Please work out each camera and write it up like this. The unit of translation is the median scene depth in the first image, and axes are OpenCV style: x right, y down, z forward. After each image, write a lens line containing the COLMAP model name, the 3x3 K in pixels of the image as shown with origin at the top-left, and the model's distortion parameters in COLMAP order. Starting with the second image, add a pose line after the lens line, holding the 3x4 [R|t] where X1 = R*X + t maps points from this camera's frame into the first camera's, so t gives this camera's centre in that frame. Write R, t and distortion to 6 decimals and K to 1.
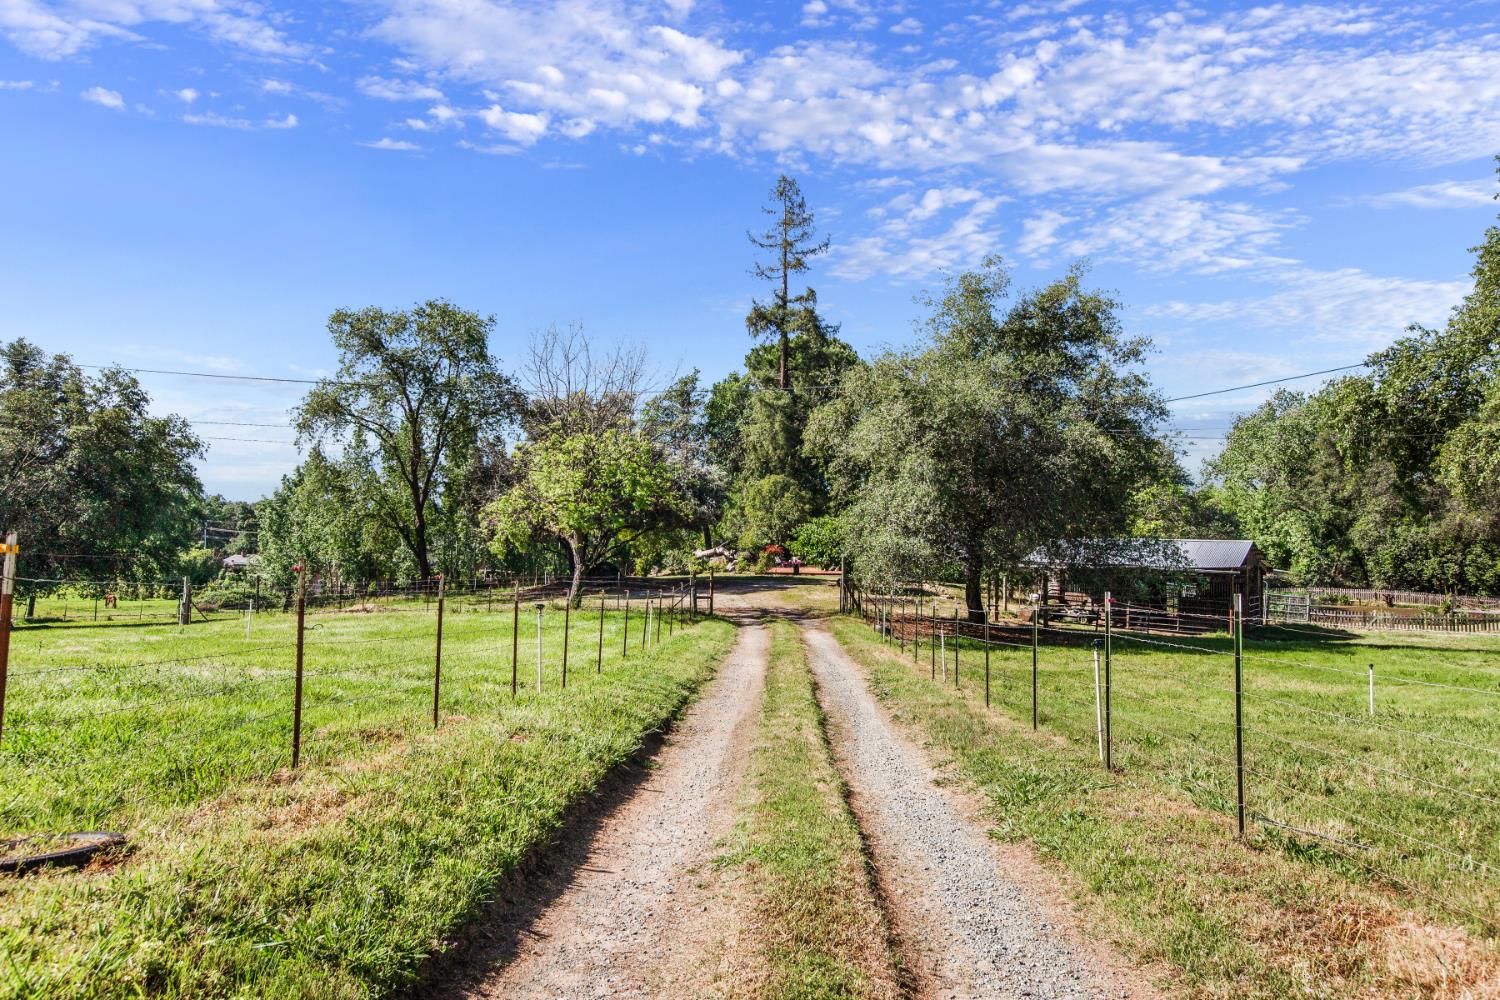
lens RADIAL K [[1101.7, 0, 761.2], [0, 1101.7, 497.2], [0, 0, 1]] dist [-0.008521, 0.024678]
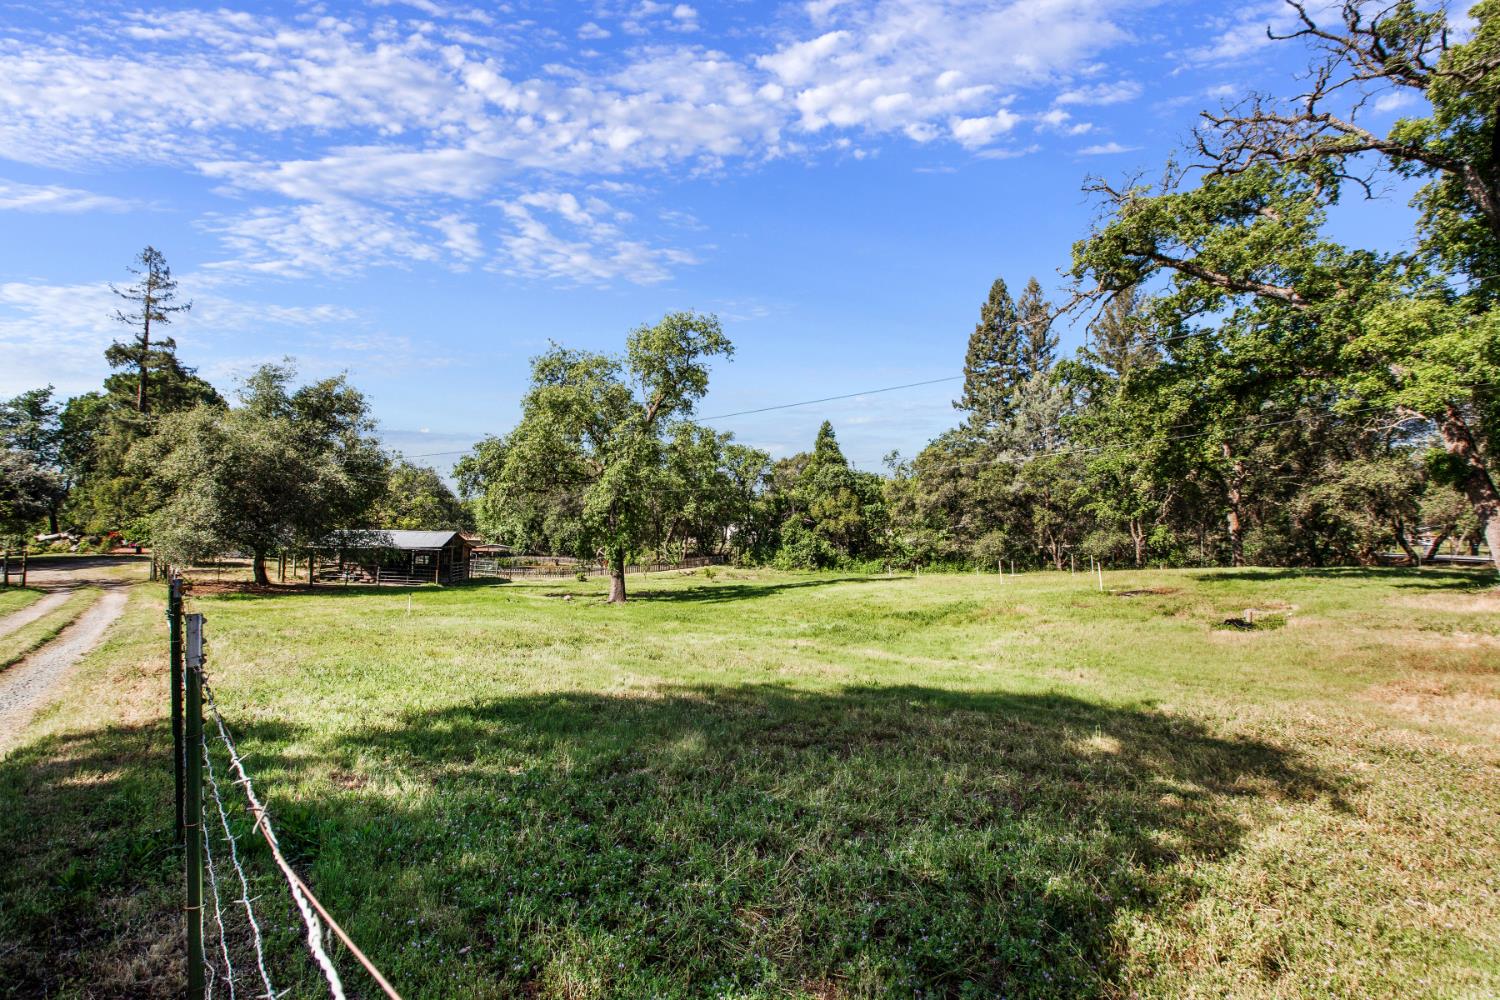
lens RADIAL K [[689.7, 0, 739.2], [0, 689.7, 495.9], [0, 0, 1]] dist [-0.010219, -0.000610]
pose [[0.748064, 0.037832, 0.662548, 0.024672], [-0.033606, 0.999252, -0.019116, -0.008376], [-0.662776, -0.007966, 0.748776, -0.098371]]
